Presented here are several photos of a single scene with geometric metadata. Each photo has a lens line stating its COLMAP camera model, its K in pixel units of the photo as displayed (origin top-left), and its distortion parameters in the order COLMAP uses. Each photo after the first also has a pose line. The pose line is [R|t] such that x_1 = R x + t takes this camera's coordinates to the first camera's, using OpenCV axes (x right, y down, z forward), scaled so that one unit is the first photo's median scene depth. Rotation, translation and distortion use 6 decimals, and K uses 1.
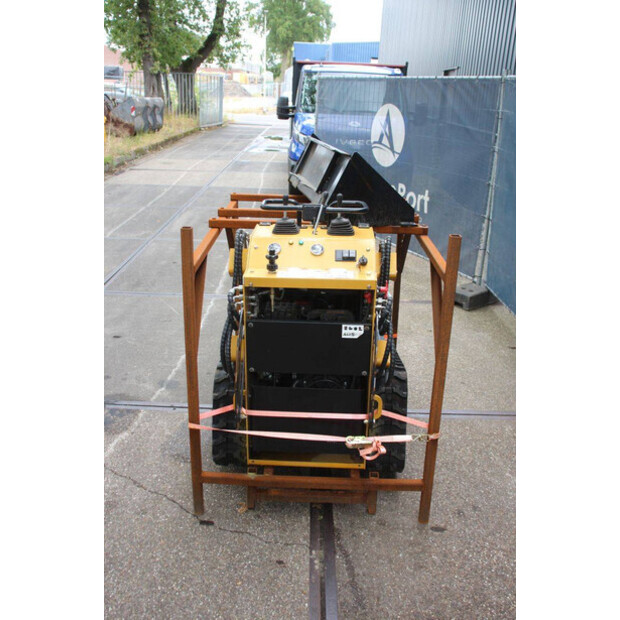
lens RADIAL K [[609.6, 0, 310.0], [0, 609.6, 310.0], [0, 0, 1]] dist [-0.116348, 0.172133]
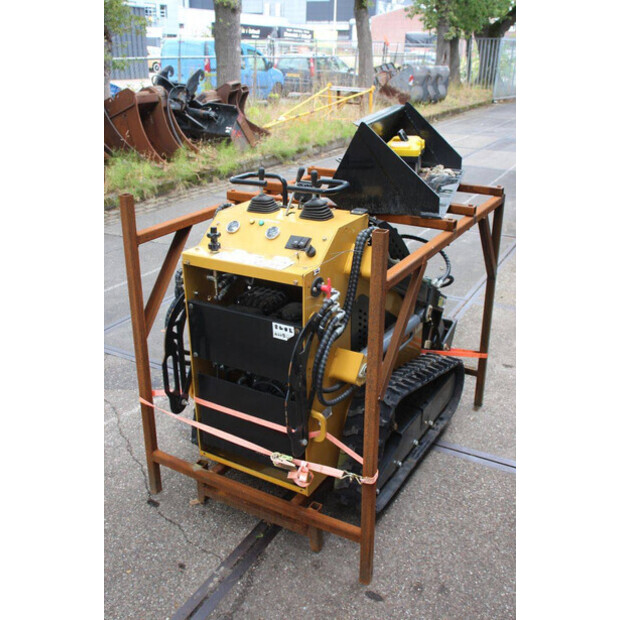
lens RADIAL K [[648.6, 0, 310.0], [0, 648.6, 310.0], [0, 0, 1]] dist [-0.095674, 0.192733]
pose [[0.873326, 0.155654, -0.461600, 0.484559], [-0.145890, 0.987656, 0.057025, -0.049236], [0.464778, 0.017542, 0.885254, 0.201232]]
